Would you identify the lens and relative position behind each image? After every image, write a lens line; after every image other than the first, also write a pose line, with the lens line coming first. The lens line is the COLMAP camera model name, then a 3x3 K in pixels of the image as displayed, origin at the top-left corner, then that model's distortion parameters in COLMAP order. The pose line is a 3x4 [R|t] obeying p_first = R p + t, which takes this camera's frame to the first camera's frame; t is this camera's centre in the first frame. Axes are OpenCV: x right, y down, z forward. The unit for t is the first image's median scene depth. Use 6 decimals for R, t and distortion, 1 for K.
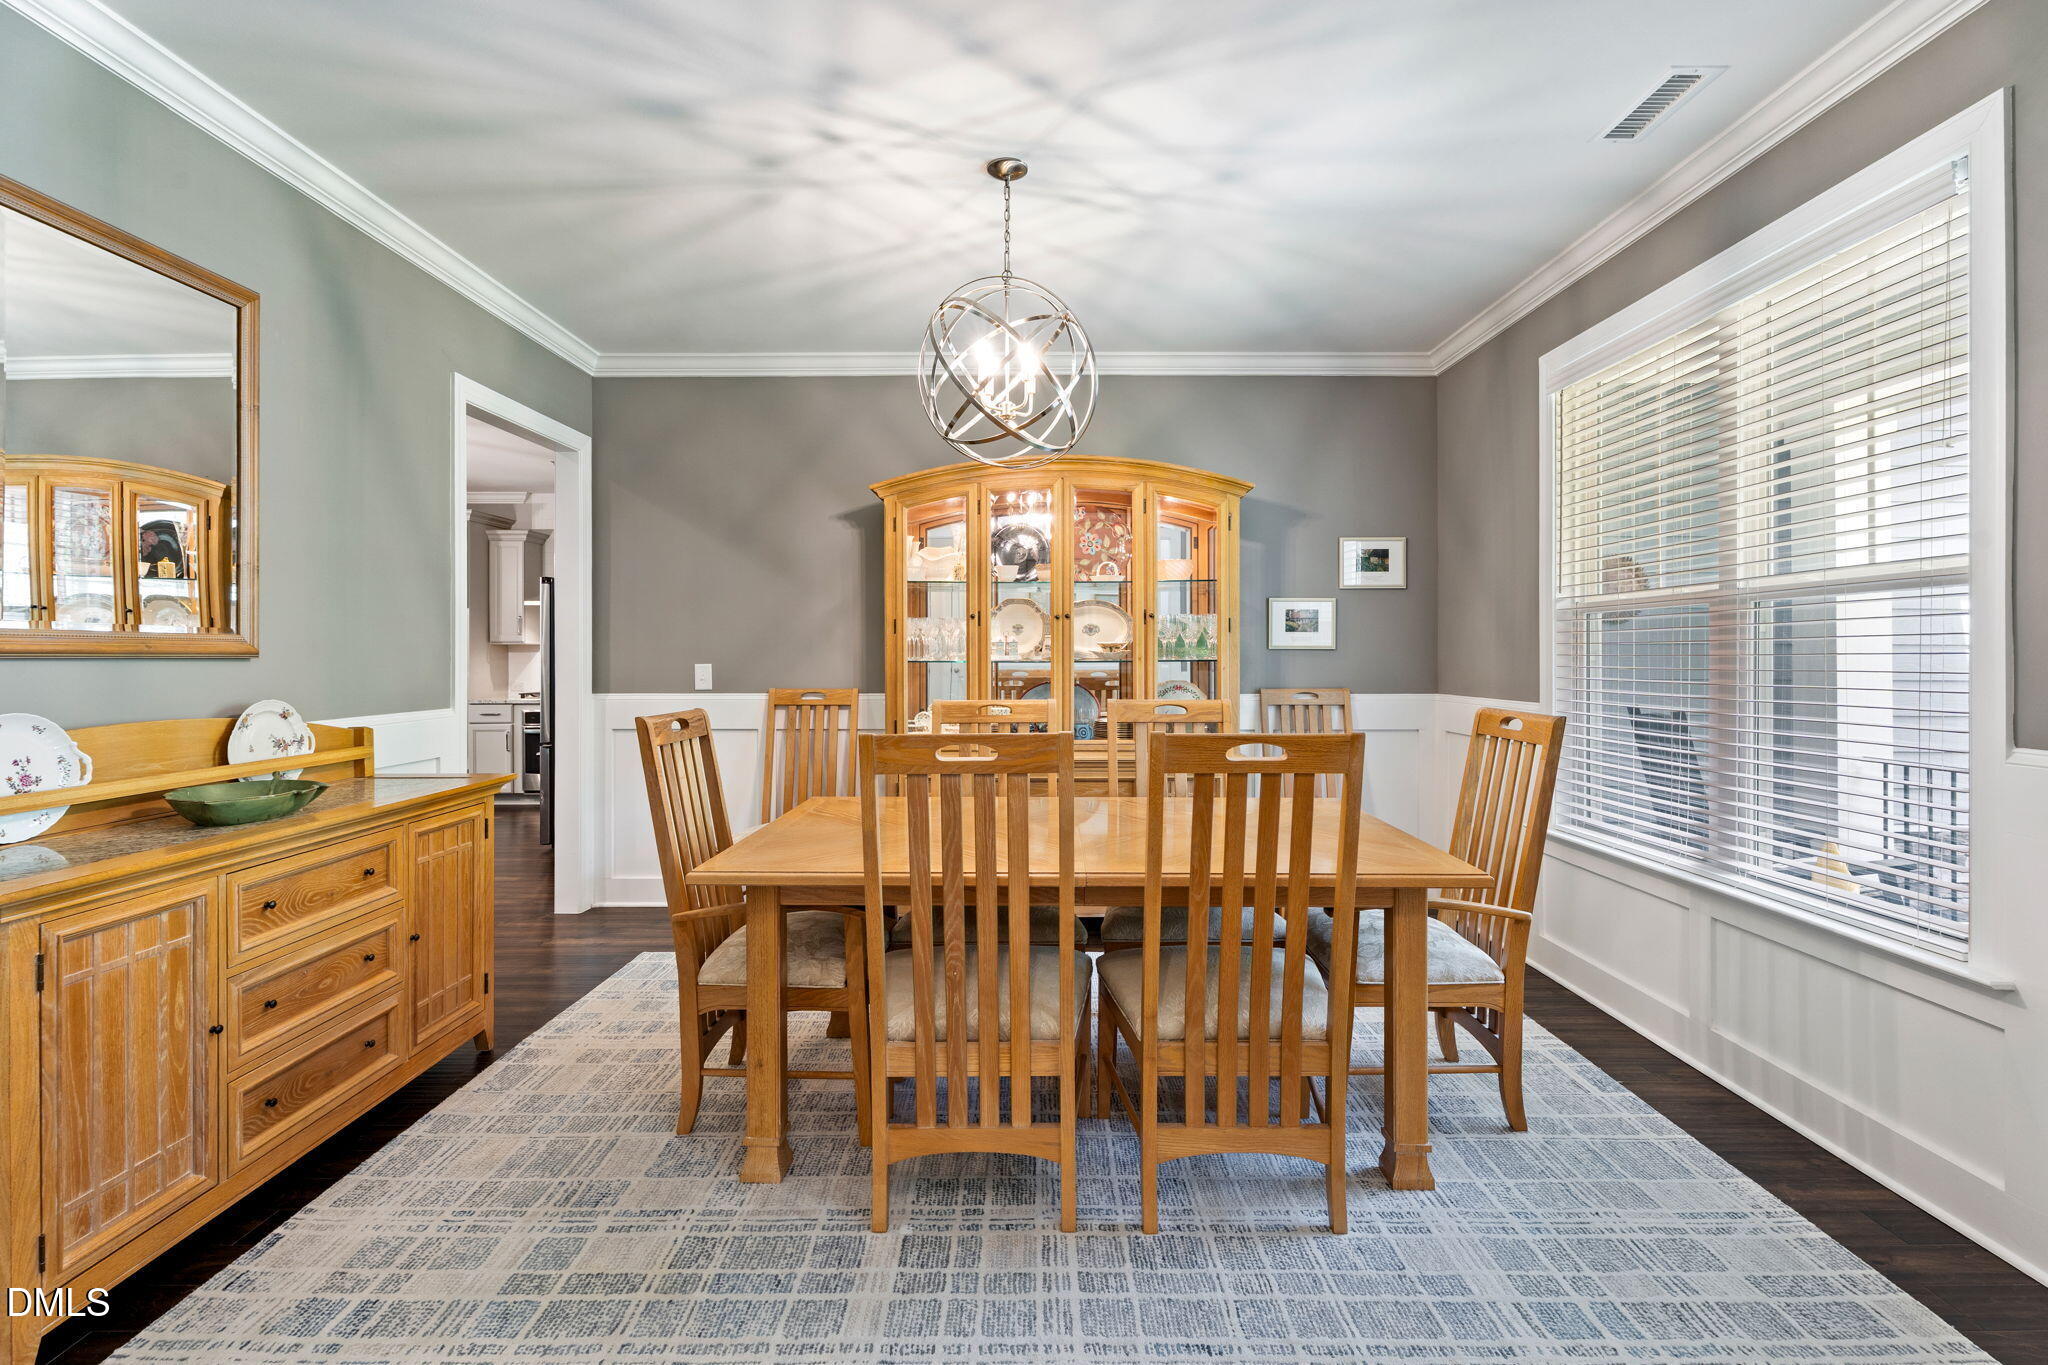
lens RADIAL K [[918.2, 0, 1031.9], [0, 918.2, 655.6], [0, 0, 1]] dist [-0.000611, -0.000445]
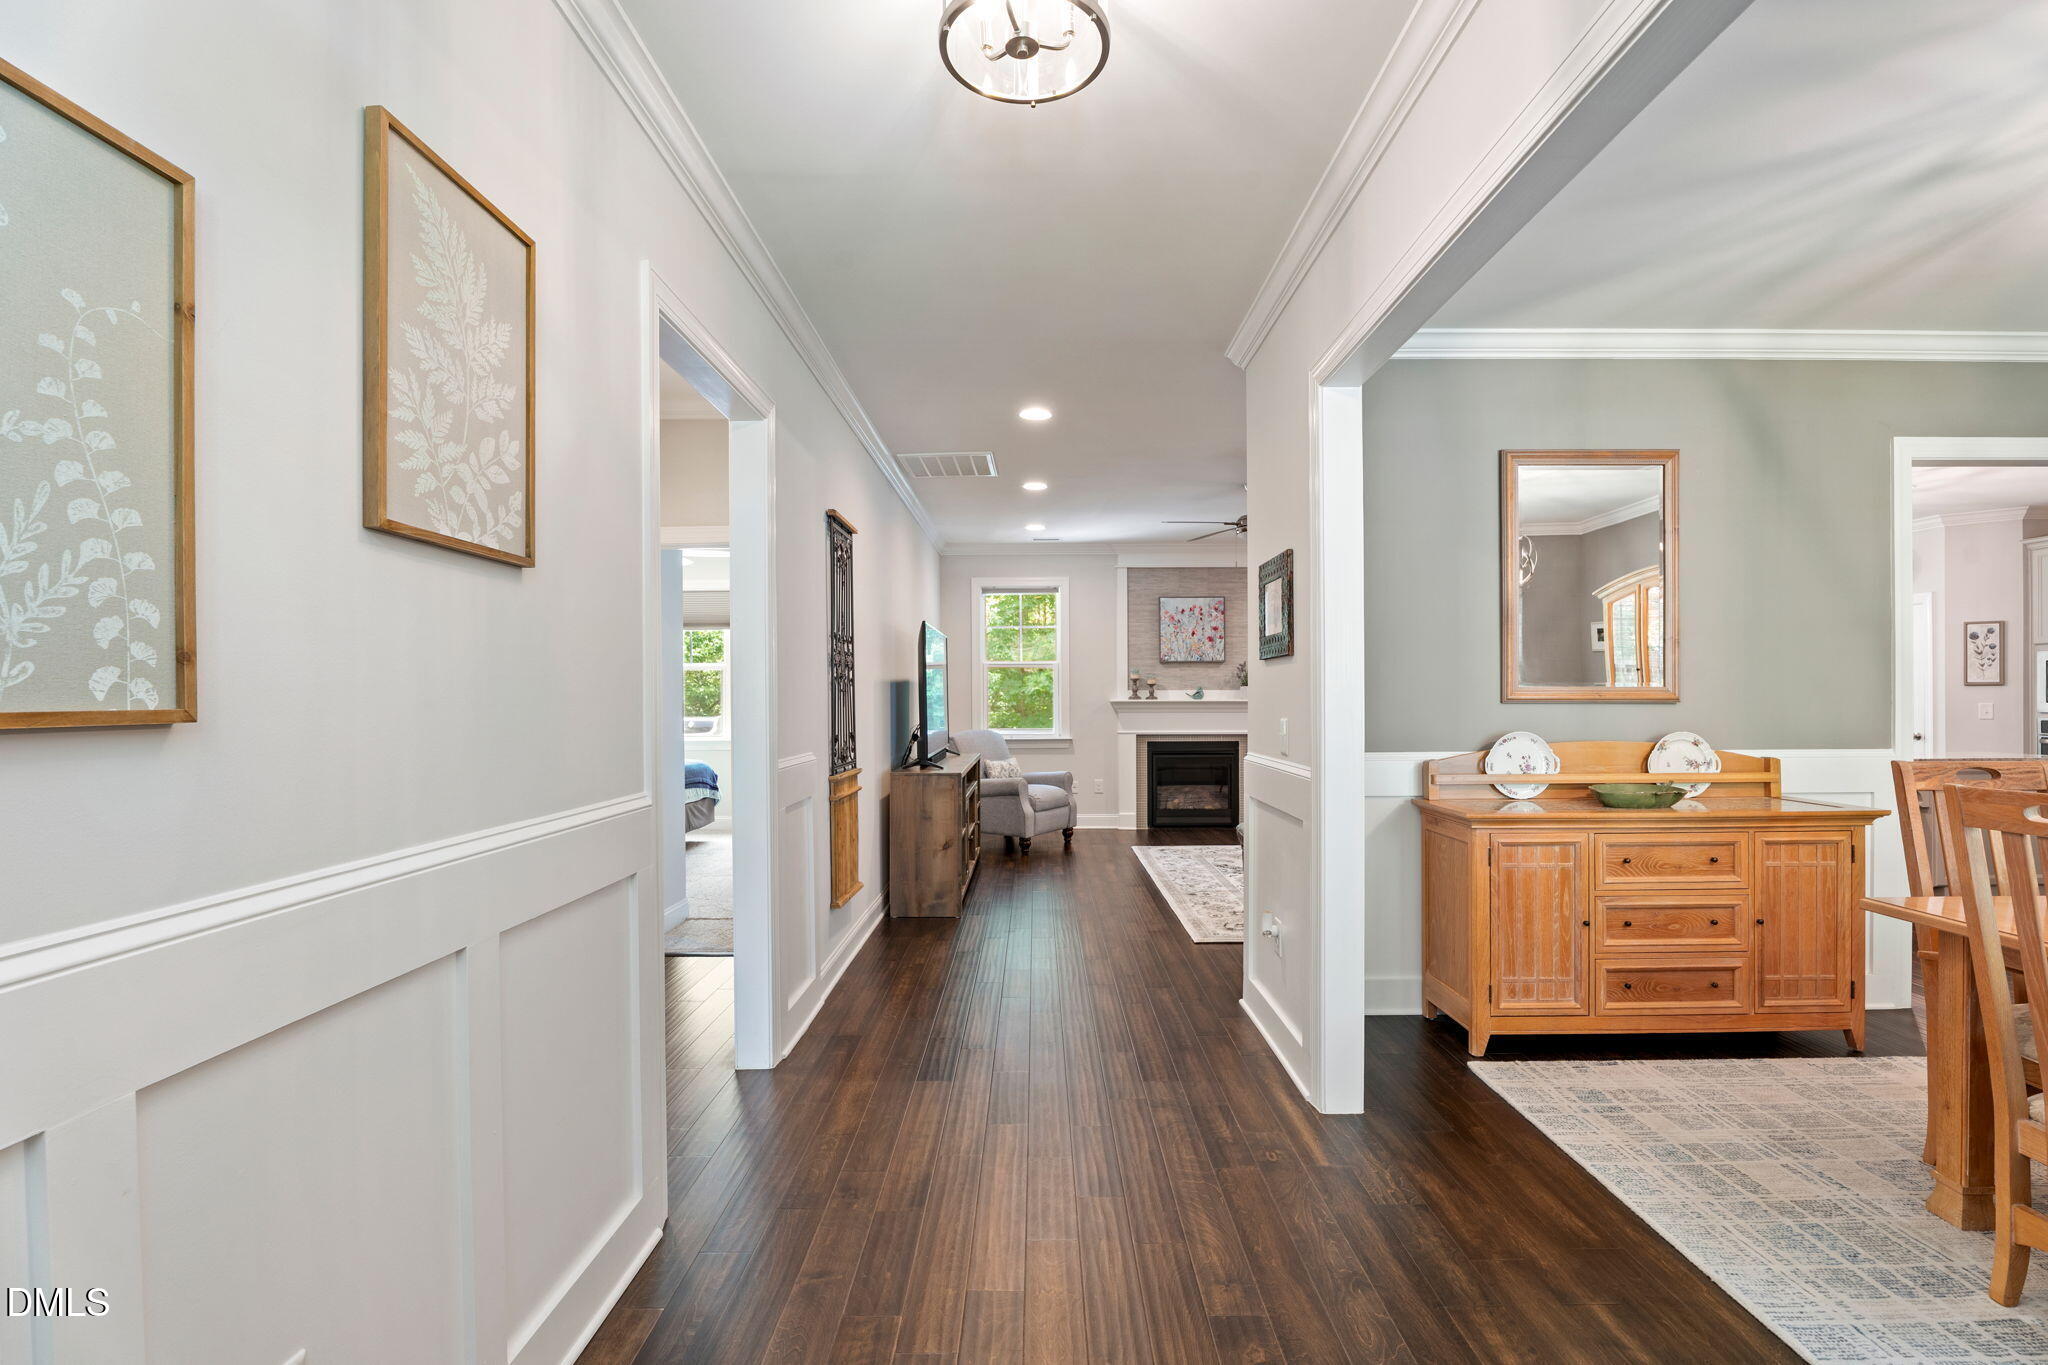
lens RADIAL K [[948.5, 0, 1052.1], [0, 948.5, 690.7], [0, 0, 1]] dist [-0.000817, -0.000324]
pose [[0.016273, -0.004160, -0.999859, 0.717964], [0.004266, 0.999983, -0.004091, -0.016158], [0.999858, -0.004199, 0.016290, -0.011669]]
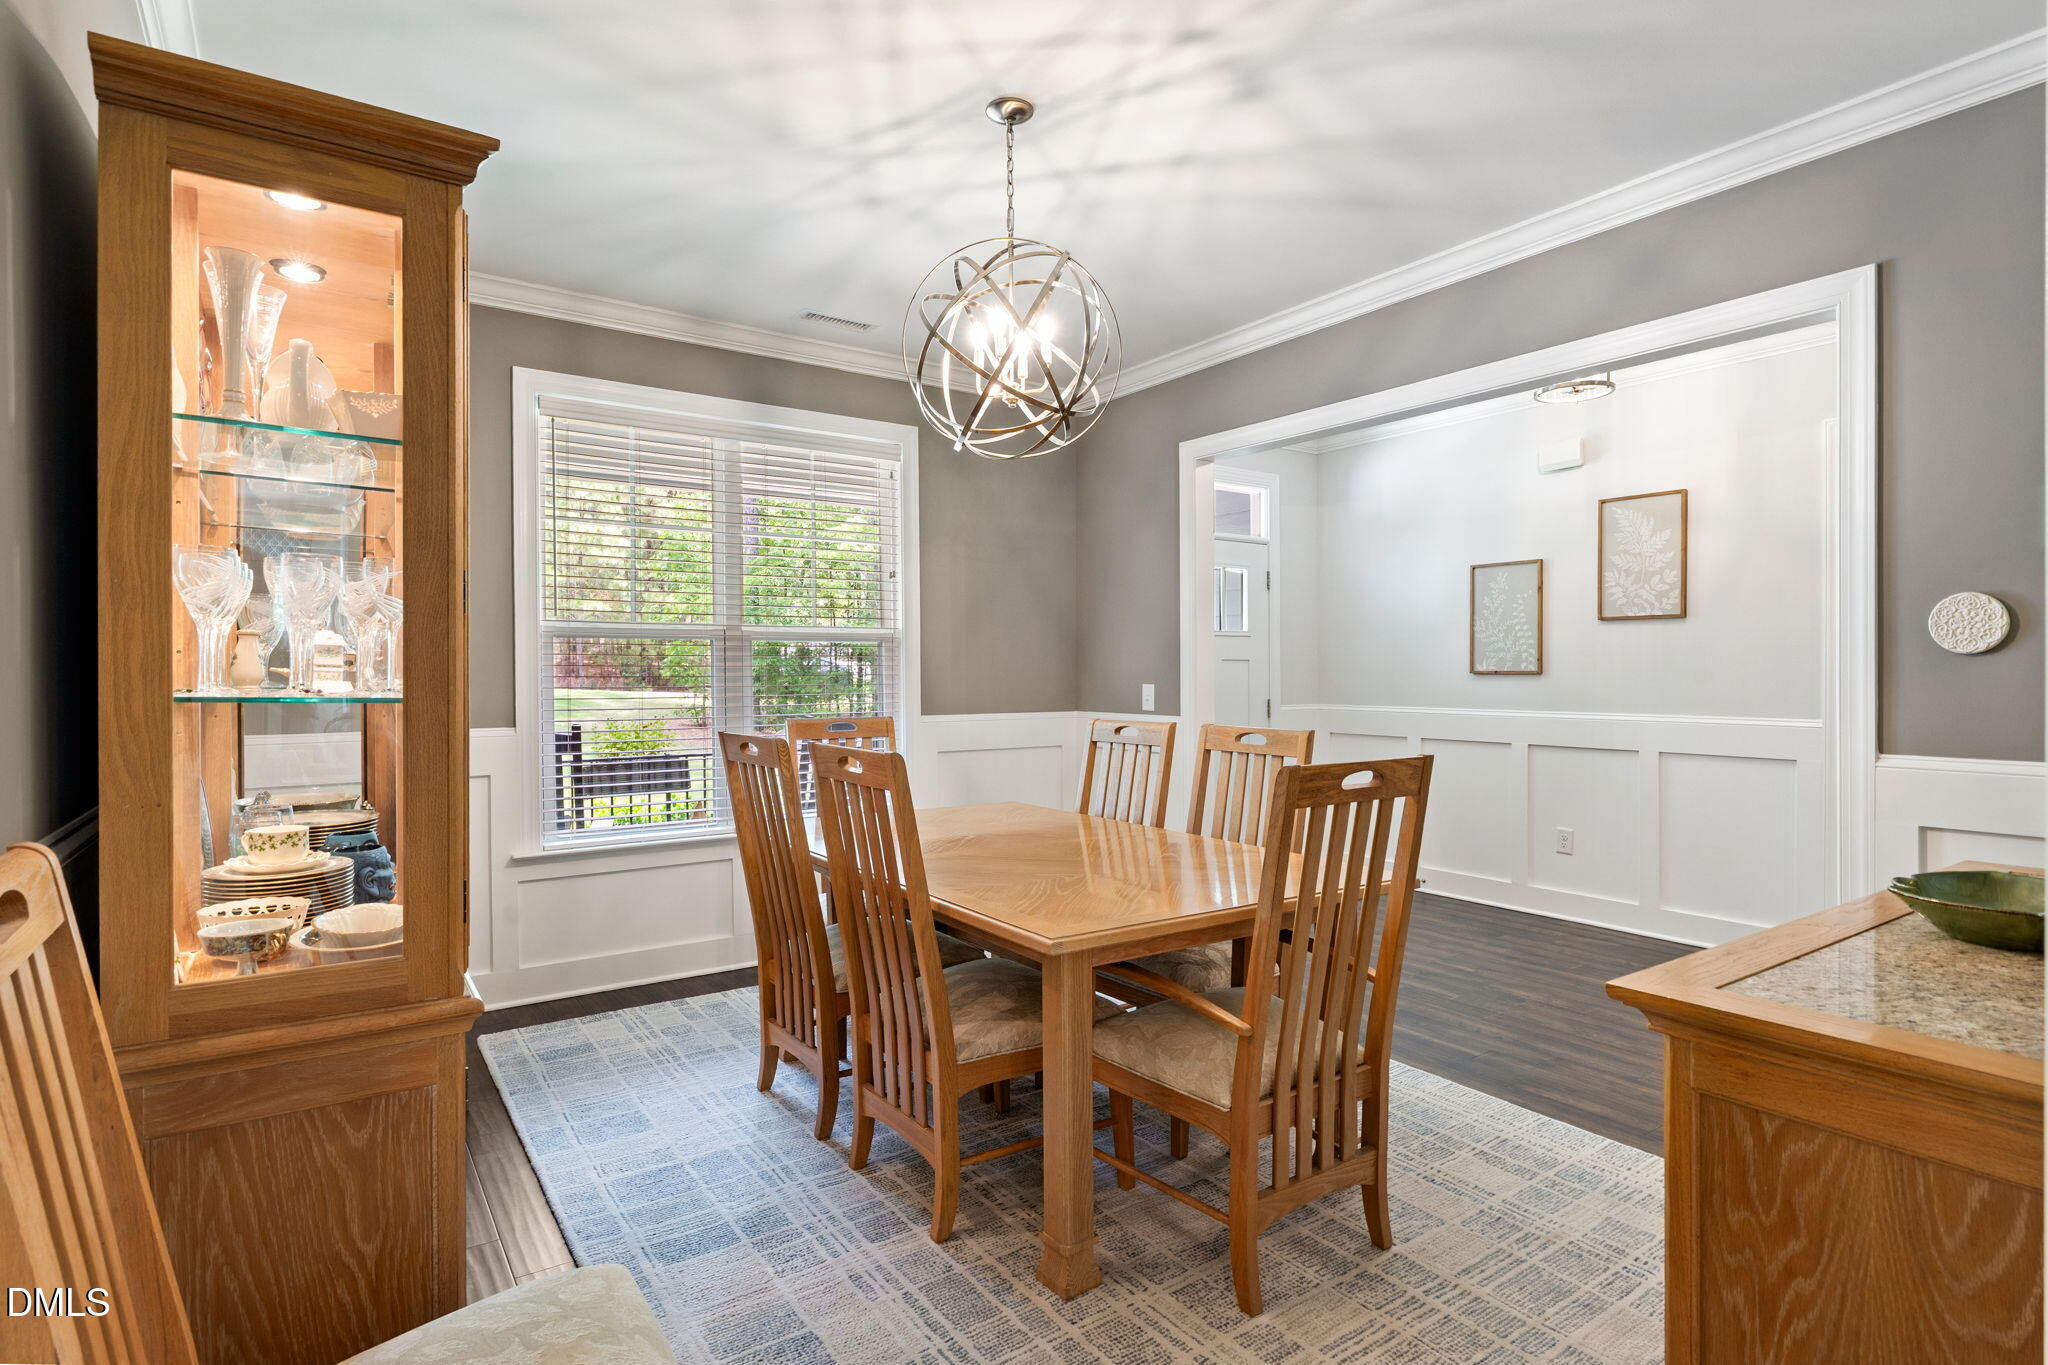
lens RADIAL K [[1035.6, 0, 1024.0], [0, 1035.6, 682.5], [0, 0, 1]] dist [0.002272, 0.000221]
pose [[-0.567006, -0.000463, 0.823713, -1.034124], [0.005525, 0.999975, 0.004365, -0.000533], [-0.823695, 0.007026, -0.566990, 1.916016]]
